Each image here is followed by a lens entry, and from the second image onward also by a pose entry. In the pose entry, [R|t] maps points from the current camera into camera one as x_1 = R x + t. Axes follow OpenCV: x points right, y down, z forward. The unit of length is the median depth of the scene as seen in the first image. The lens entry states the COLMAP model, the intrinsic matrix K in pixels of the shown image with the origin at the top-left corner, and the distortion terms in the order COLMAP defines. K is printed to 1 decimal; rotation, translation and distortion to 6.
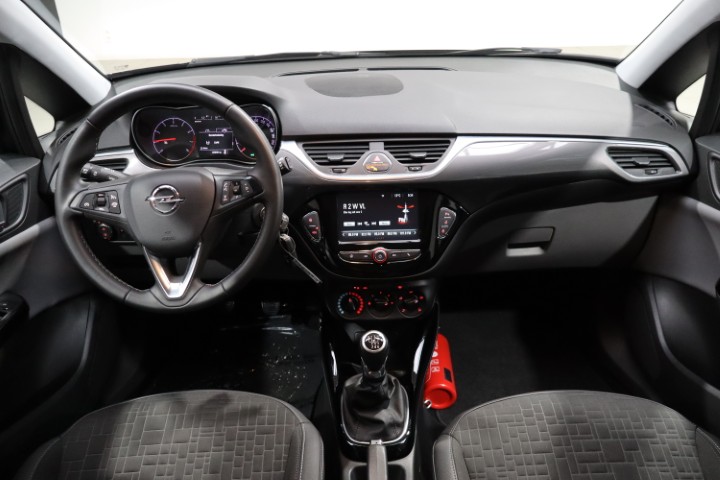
lens RADIAL K [[628.6, 0, 361.9], [0, 628.6, 238.3], [0, 0, 1]] dist [-0.025452, 0.047469]
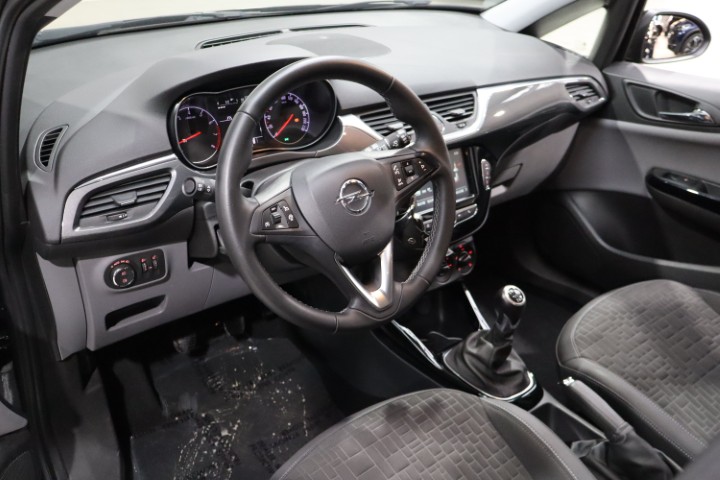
lens RADIAL K [[701.8, 0, 360.0], [0, 701.8, 241.8], [0, 0, 1]] dist [-0.020392, 0.000000]
pose [[0.768847, -0.237588, 0.593655, -0.741463], [0.214286, 0.970459, 0.110866, -0.089006], [-0.602458, 0.041973, 0.797046, 0.216979]]
